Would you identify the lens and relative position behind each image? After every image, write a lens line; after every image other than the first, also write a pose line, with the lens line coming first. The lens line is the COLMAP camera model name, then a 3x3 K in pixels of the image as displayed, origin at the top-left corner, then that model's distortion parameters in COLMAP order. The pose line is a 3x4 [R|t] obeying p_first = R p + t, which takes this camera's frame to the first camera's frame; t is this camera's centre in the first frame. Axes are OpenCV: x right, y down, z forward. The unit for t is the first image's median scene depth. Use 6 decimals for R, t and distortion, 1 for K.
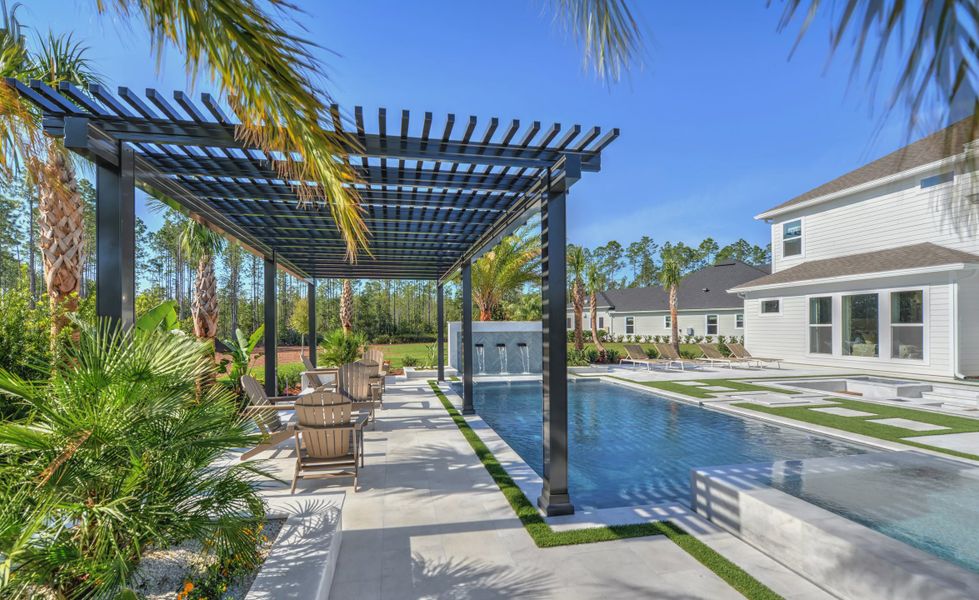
lens RADIAL K [[416.4, 0, 483.6], [0, 416.4, 326.2], [0, 0, 1]] dist [-0.001638, -0.000366]
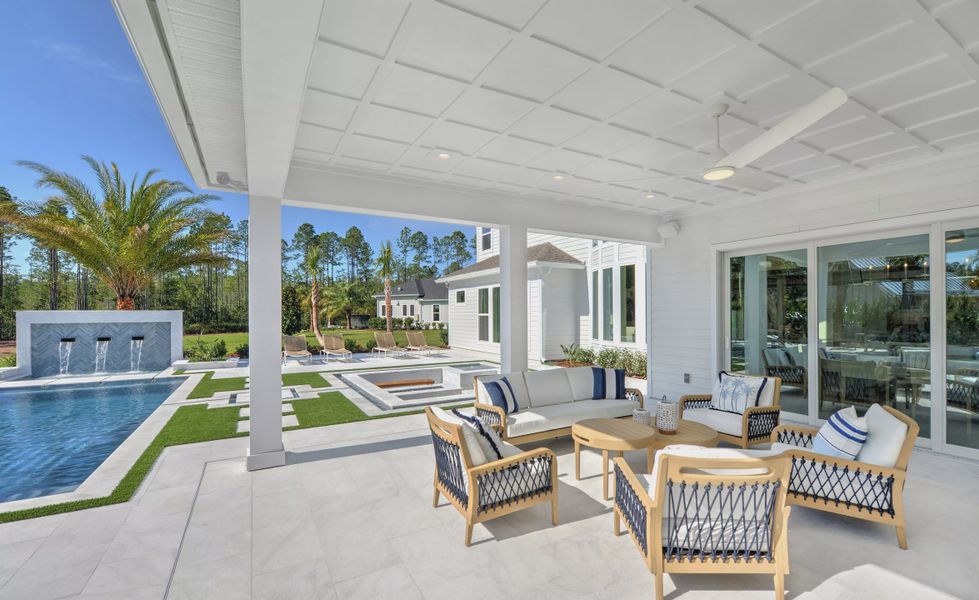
lens RADIAL K [[413.4, 0, 485.2], [0, 413.4, 311.8], [0, 0, 1]] dist [-0.000754, -0.000098]
pose [[0.954102, 0.001389, 0.299479, 0.426990], [-0.000612, 0.999996, -0.002689, -0.005930], [-0.299481, 0.002382, 0.954099, -0.020982]]
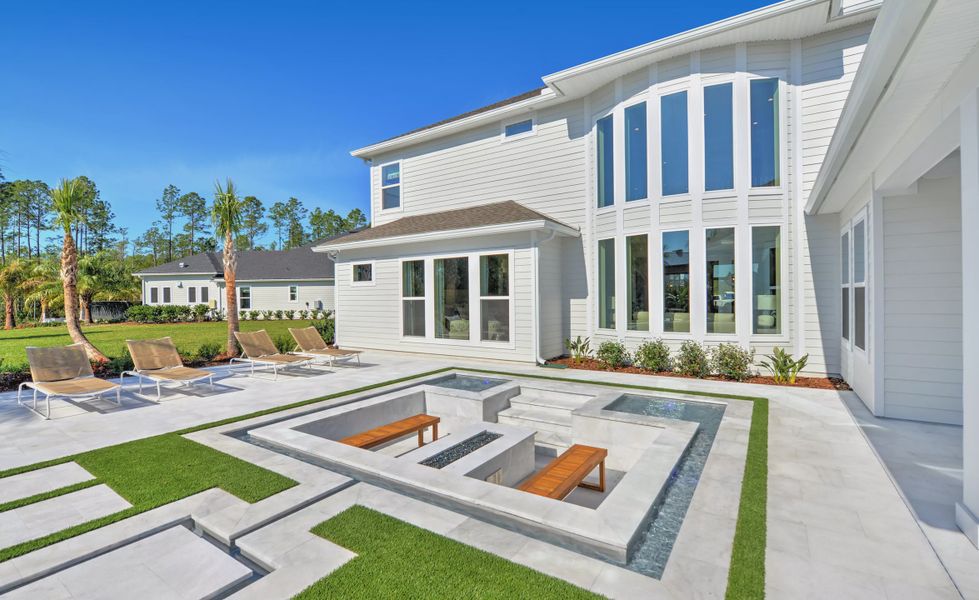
lens RADIAL K [[430.6, 0, 489.0], [0, 430.6, 294.4], [0, 0, 1]] dist [-0.001979, 0.000032]
pose [[0.717365, -0.001575, 0.696696, 0.320270], [0.006997, 0.999963, -0.004945, -0.004204], [-0.696662, 0.008422, 0.717350, 0.305658]]
